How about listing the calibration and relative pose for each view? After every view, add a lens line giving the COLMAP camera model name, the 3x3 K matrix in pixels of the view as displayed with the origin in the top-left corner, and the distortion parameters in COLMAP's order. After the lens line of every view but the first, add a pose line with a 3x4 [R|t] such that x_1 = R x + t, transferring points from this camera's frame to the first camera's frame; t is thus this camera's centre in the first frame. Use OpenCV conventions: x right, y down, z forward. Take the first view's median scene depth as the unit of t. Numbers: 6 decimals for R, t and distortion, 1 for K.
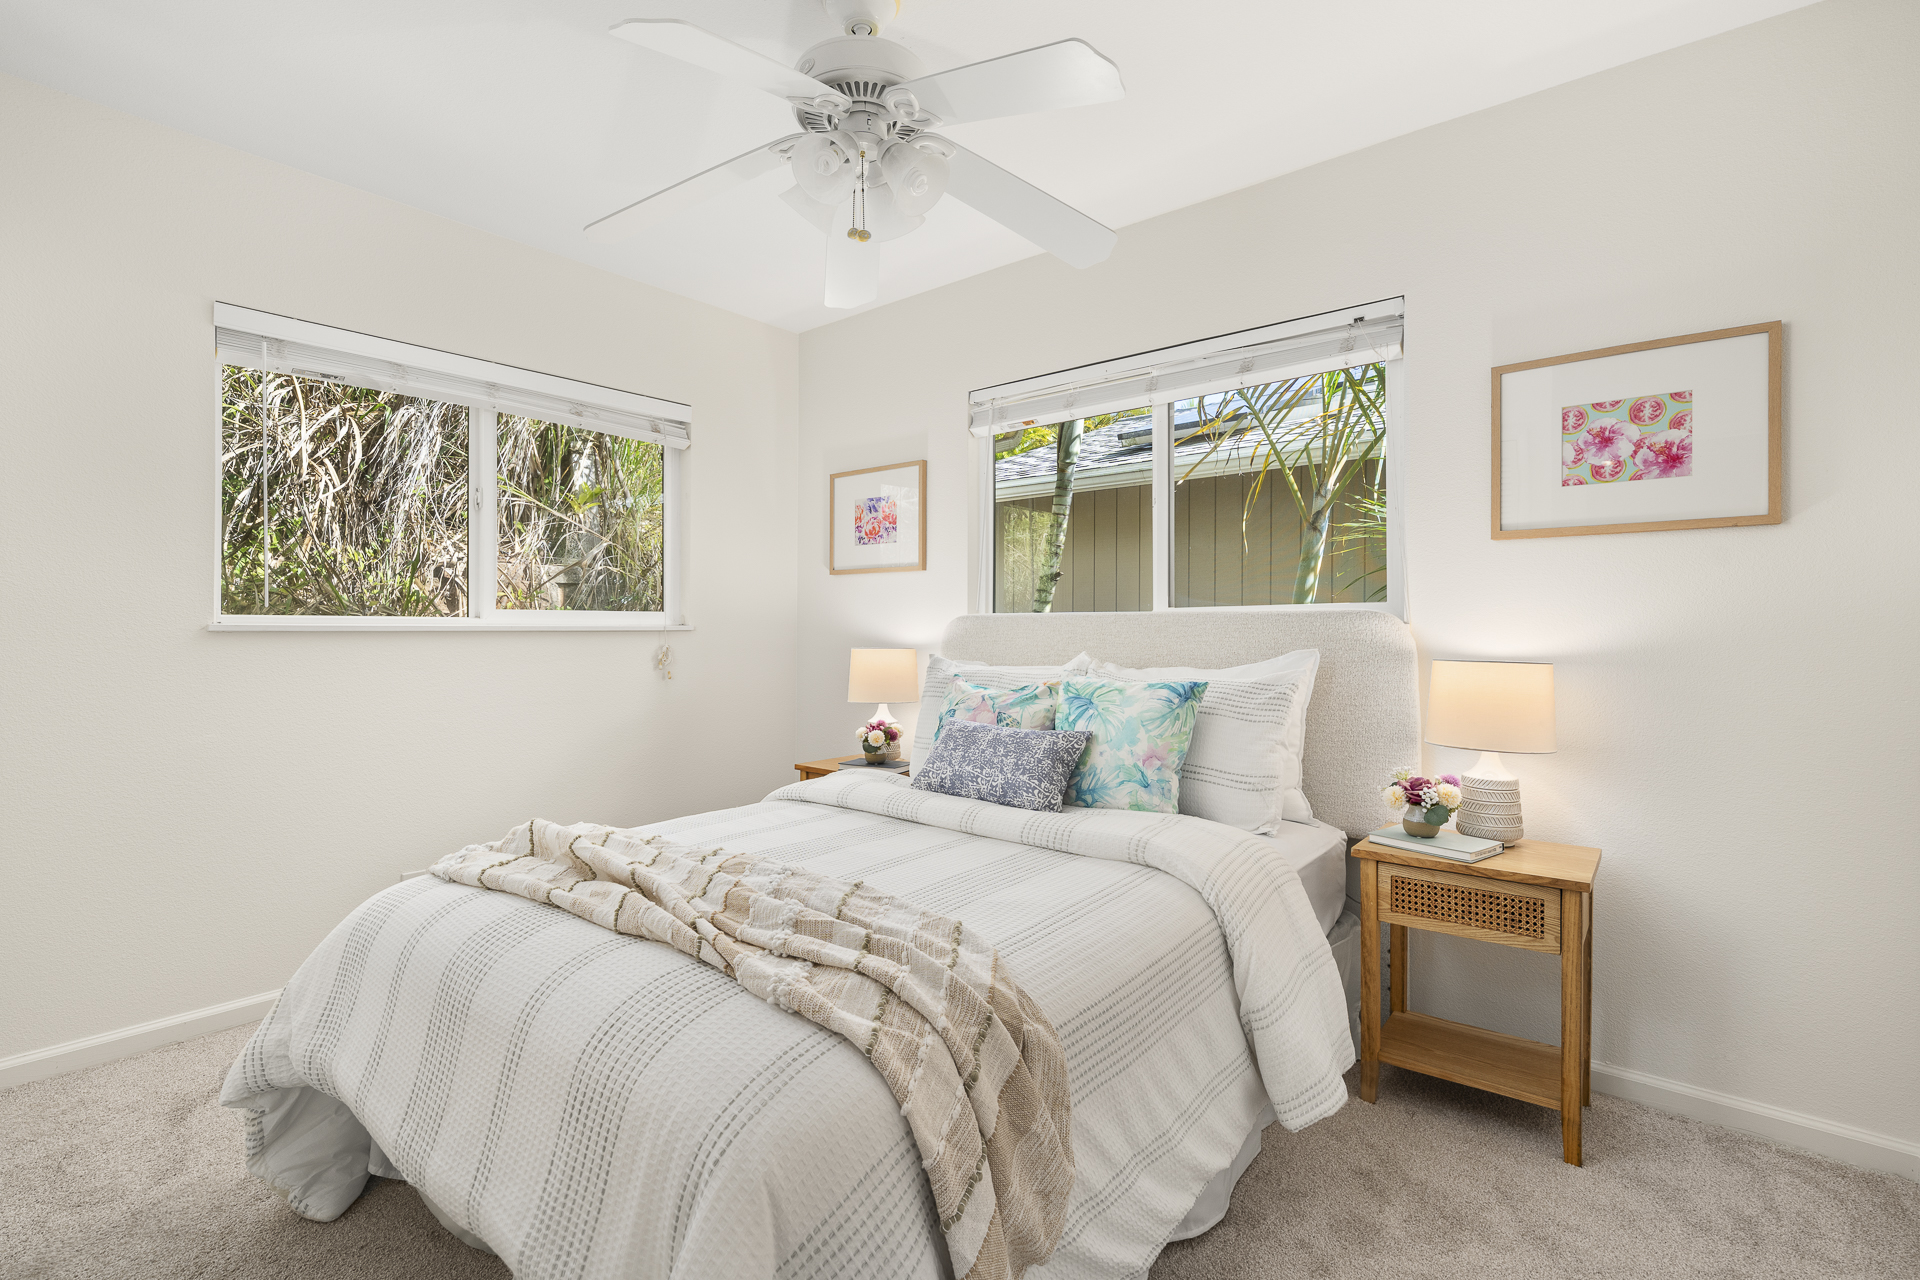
lens RADIAL K [[864.5, 0, 960.0], [0, 864.5, 640.0], [0, 0, 1]] dist [-0.000028, 0.000039]
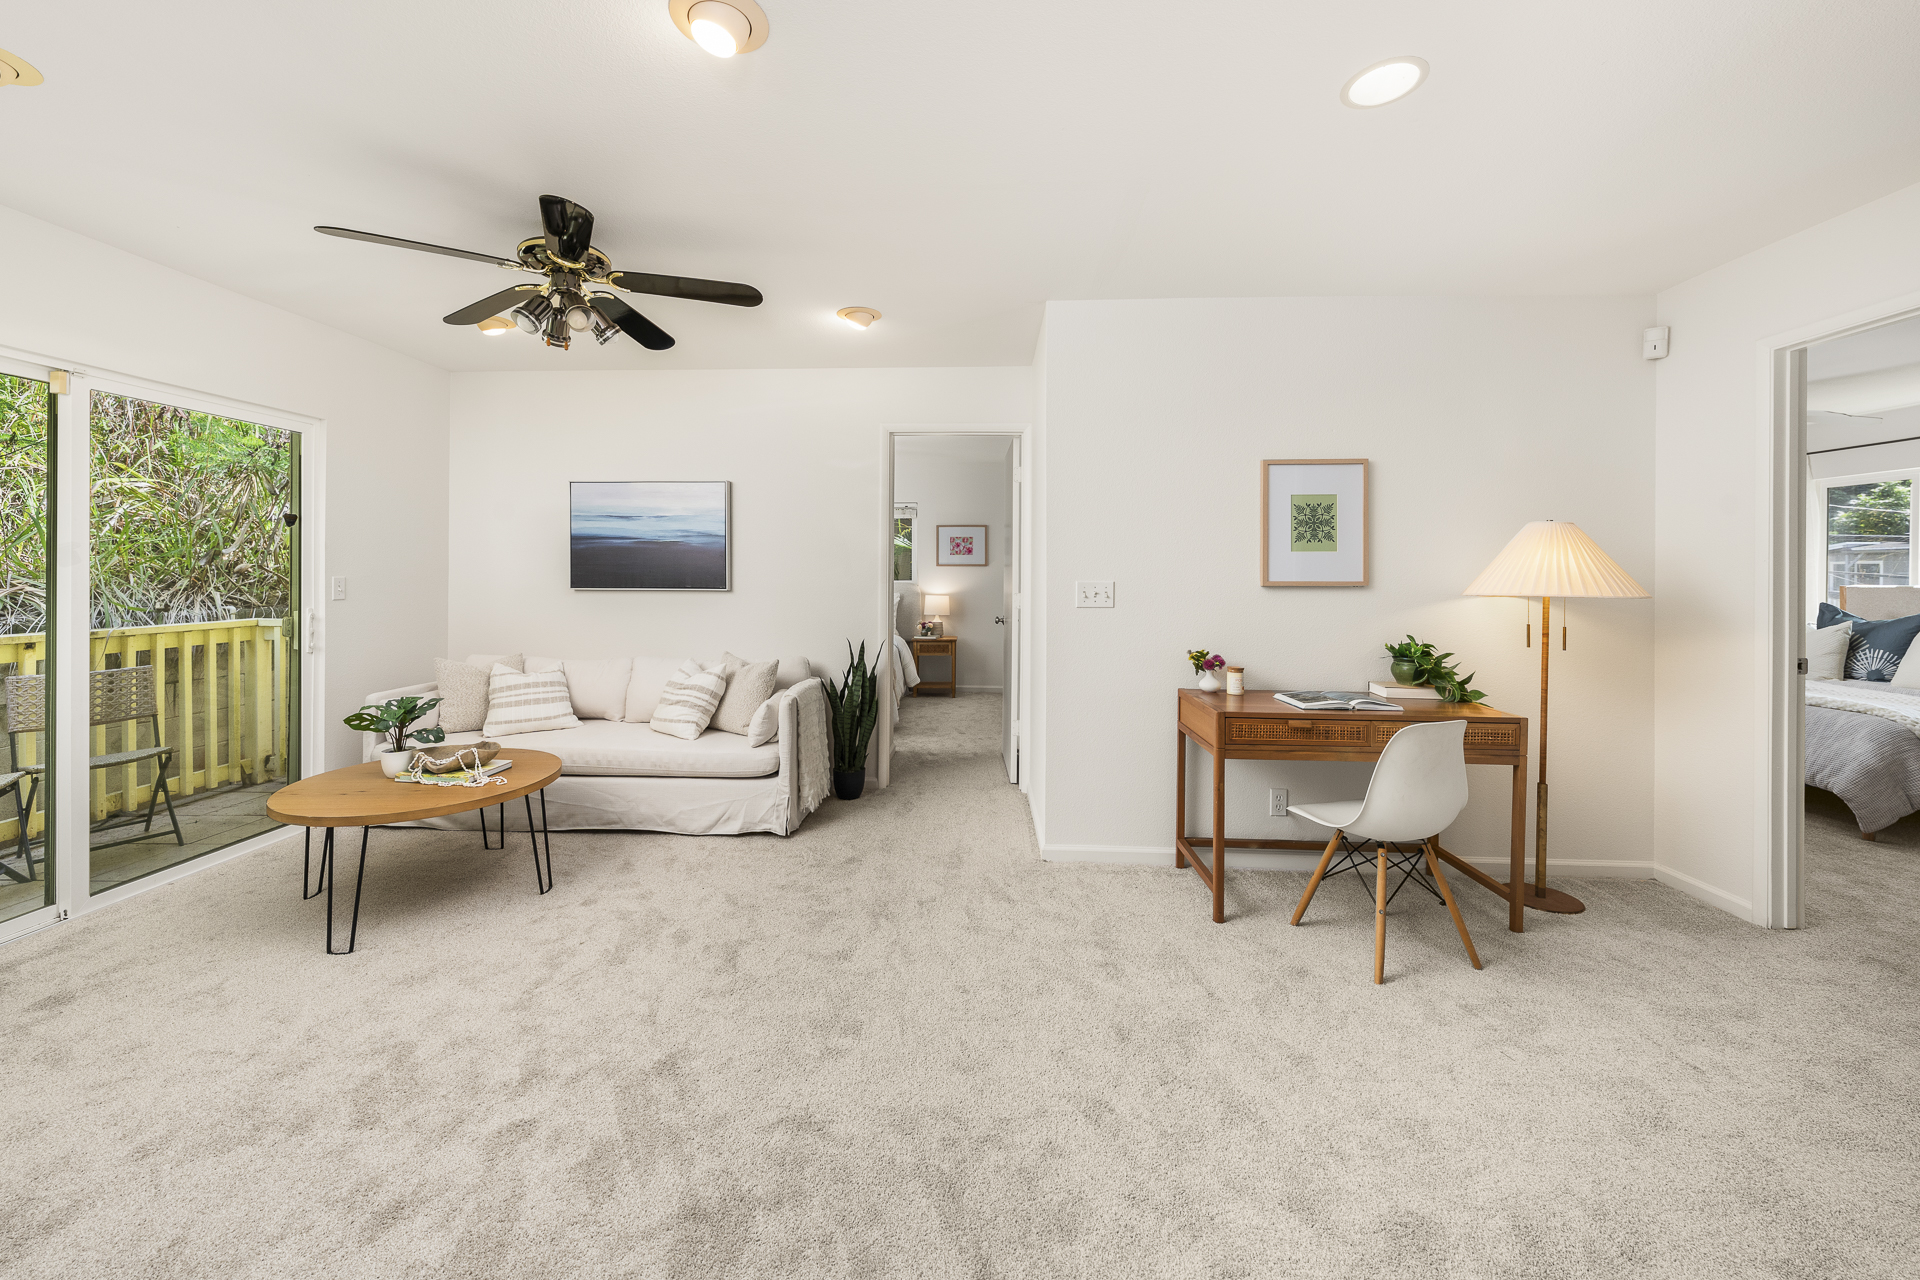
lens RADIAL K [[717.8, 0, 960.3], [0, 717.8, 574.5], [0, 0, 1]] dist [-0.001452, -0.000278]
pose [[0.792785, 0.007632, 0.609454, -1.527861], [-0.002302, 0.999952, -0.009528, -0.048985], [-0.609497, 0.006151, 0.792764, -1.978364]]
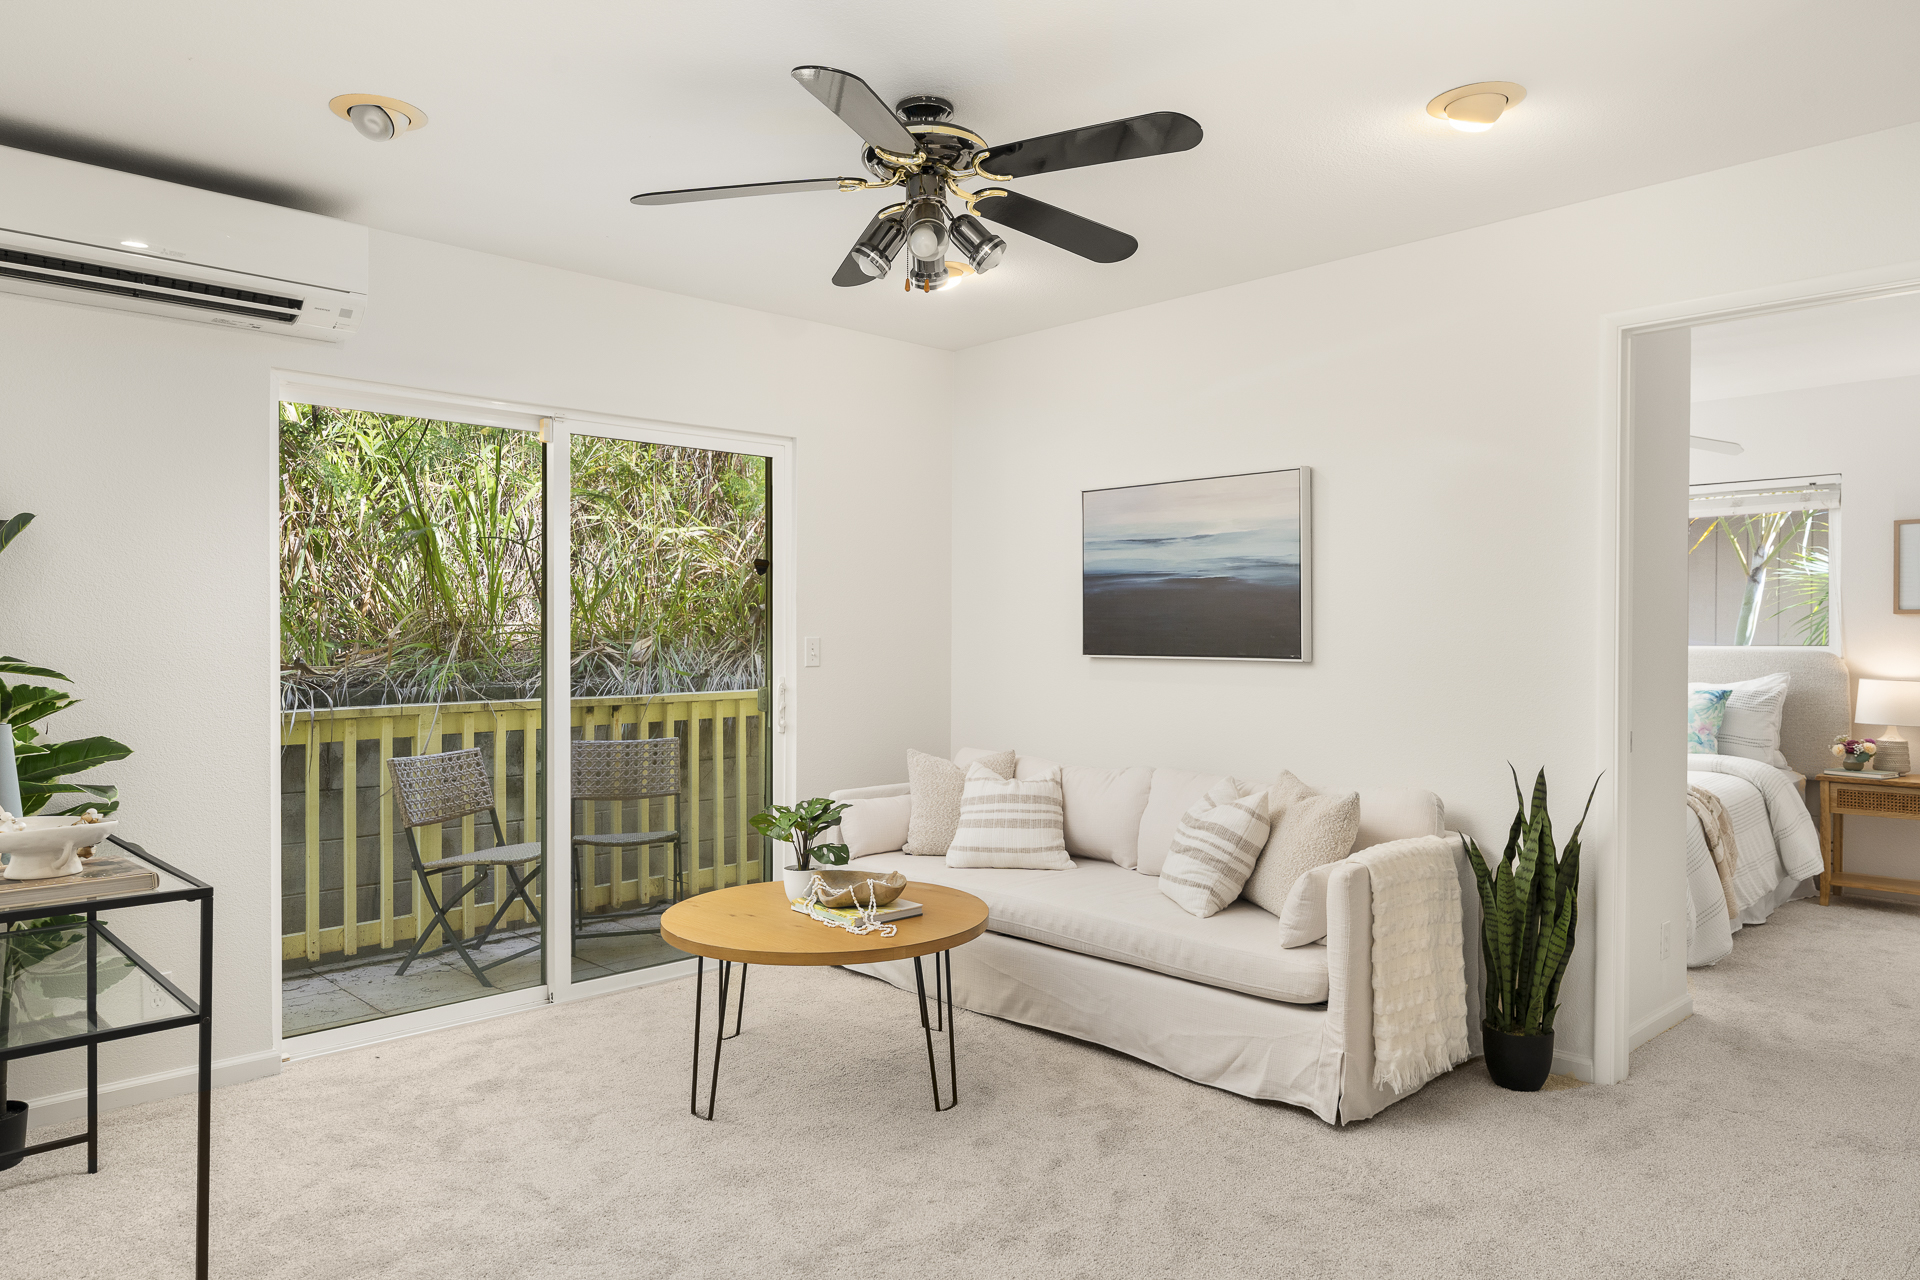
lens RADIAL K [[1228.7, 0, 960.0], [0, 1228.7, 640.0], [0, 0, 1]] dist [0.008052, -0.000051]
pose [[0.994633, 0.006574, -0.103256, -1.179388], [-0.006679, 0.999977, -0.000665, -0.051560], [0.103250, 0.001351, 0.994655, -1.967099]]
